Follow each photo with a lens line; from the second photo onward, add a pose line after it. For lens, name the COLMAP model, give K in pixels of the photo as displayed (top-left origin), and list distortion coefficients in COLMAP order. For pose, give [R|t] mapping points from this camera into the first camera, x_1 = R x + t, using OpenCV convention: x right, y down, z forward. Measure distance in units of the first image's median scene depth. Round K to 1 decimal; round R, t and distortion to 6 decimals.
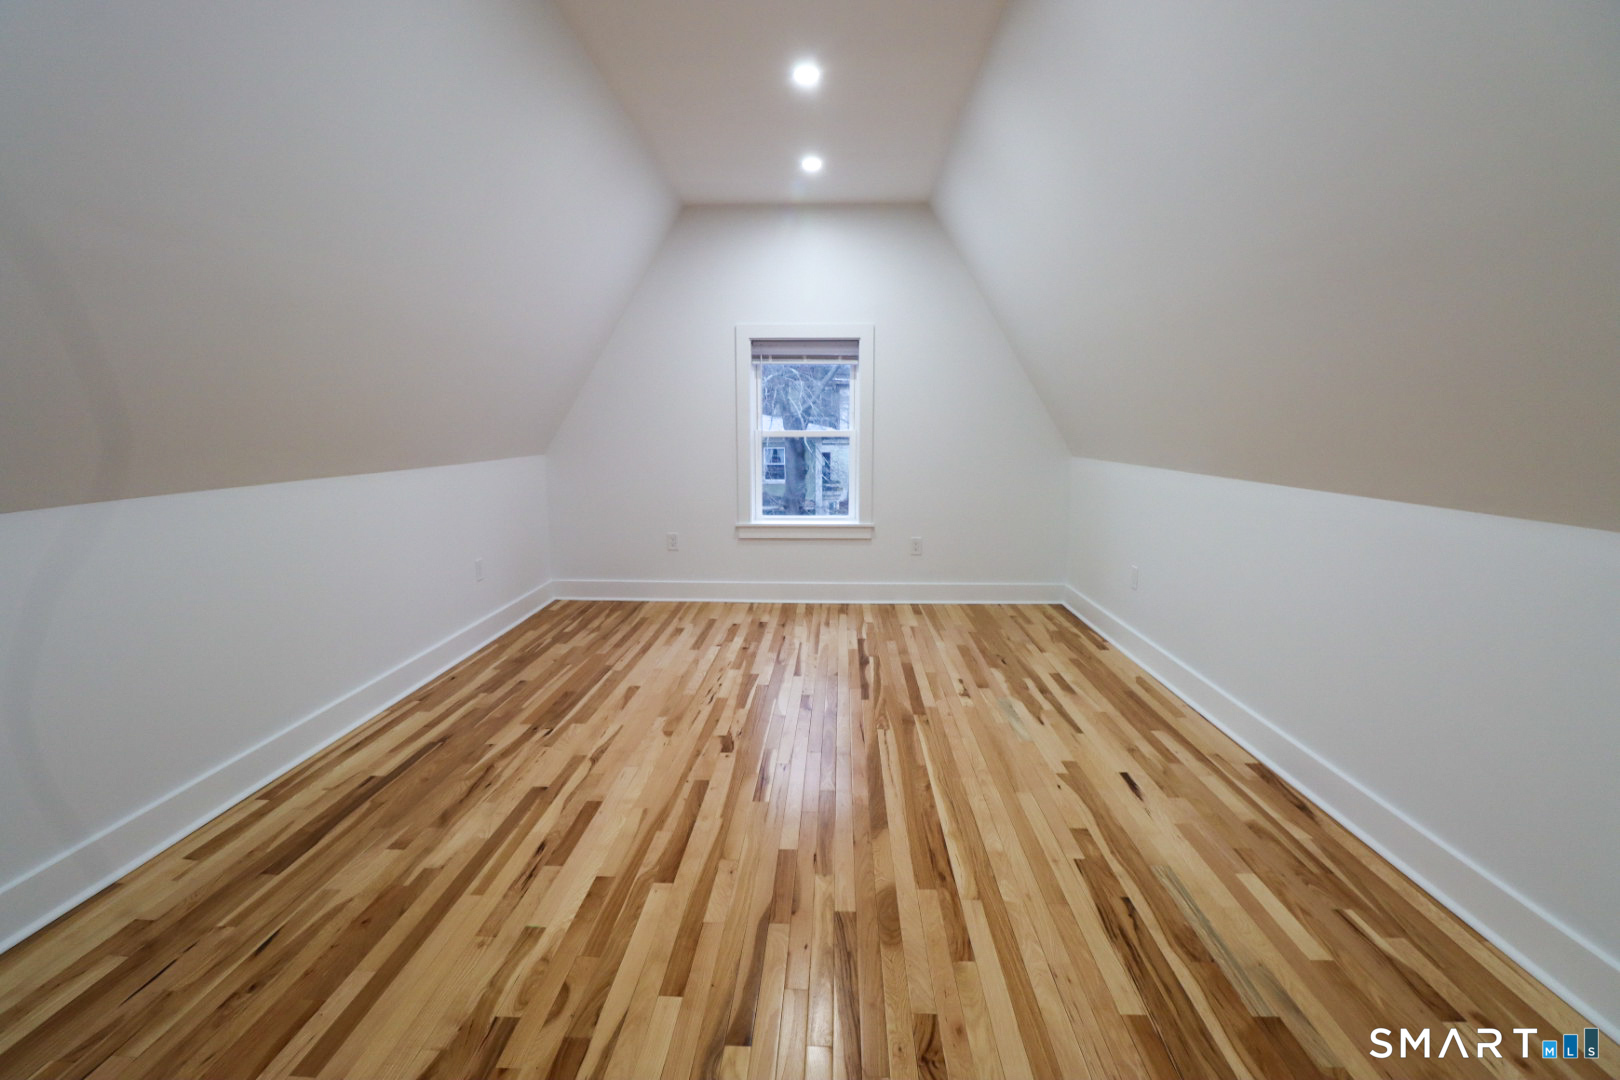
lens RADIAL K [[798.0, 0, 810.0], [0, 798.0, 540.0], [0, 0, 1]] dist [-0.001986, -0.000371]
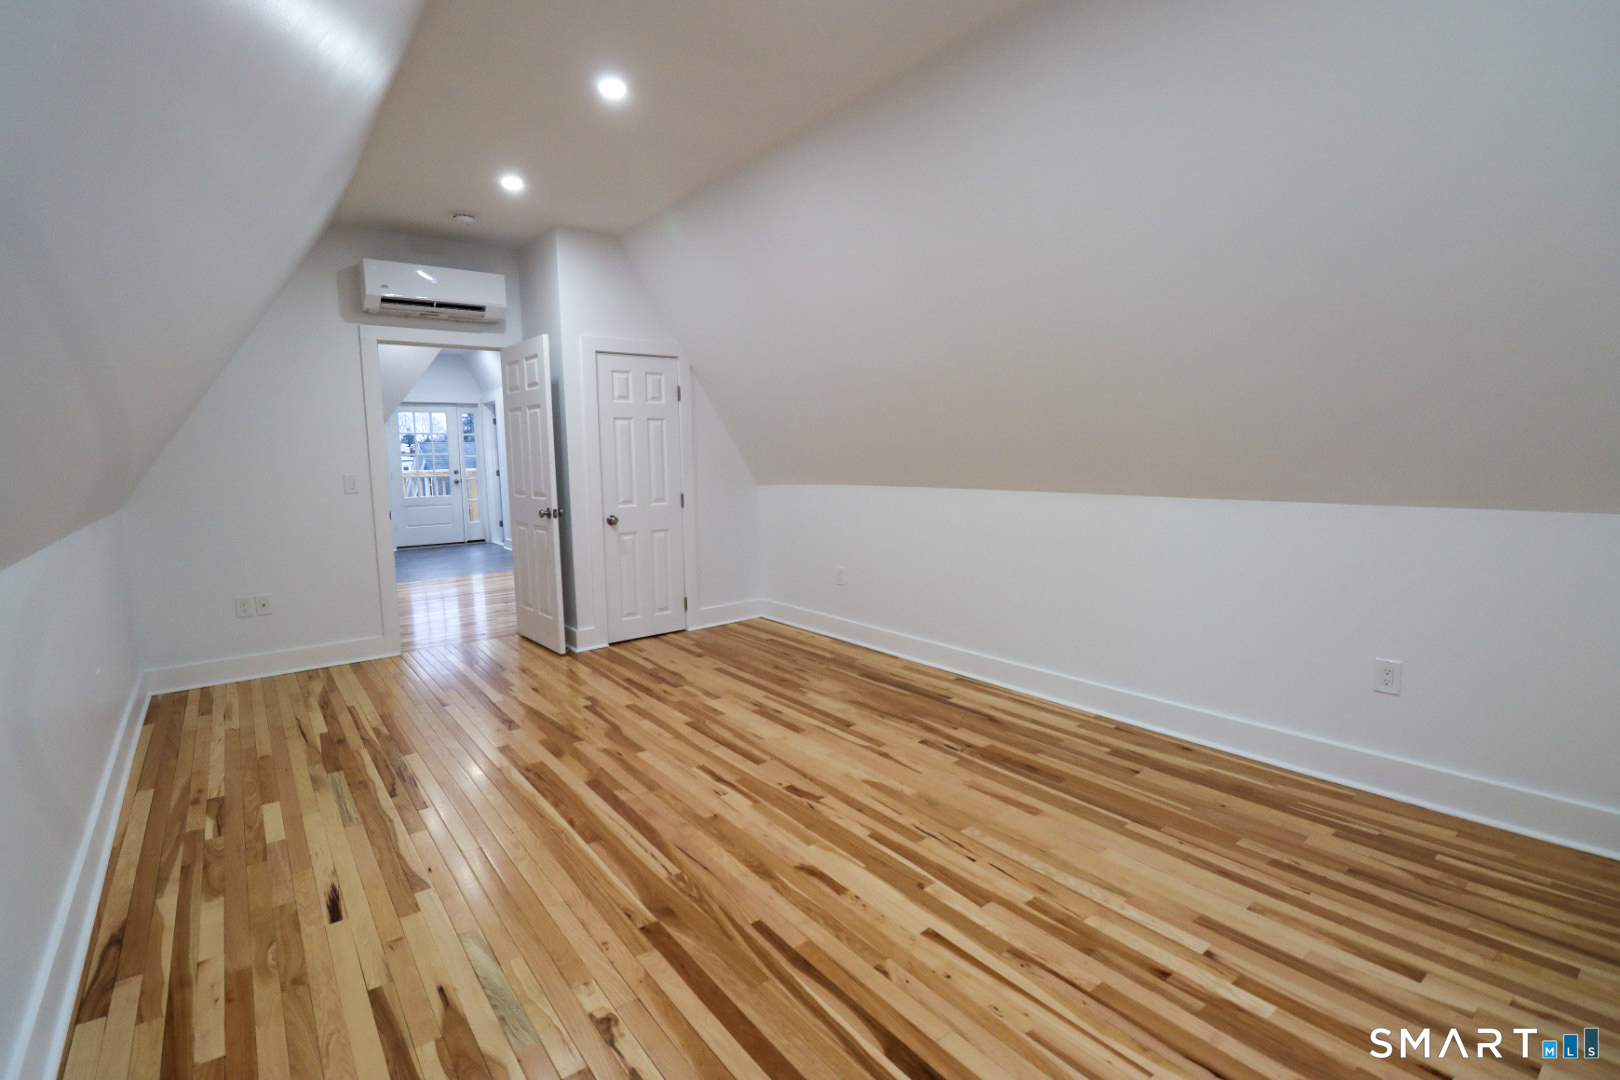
lens RADIAL K [[756.4, 0, 810.0], [0, 756.4, 540.0], [0, 0, 1]] dist [0.012508, -0.016503]
pose [[-0.770740, 0.091648, -0.630523, 0.454425], [-0.071431, 0.970933, 0.228444, -0.258159], [0.633133, 0.221110, -0.741791, 1.701798]]
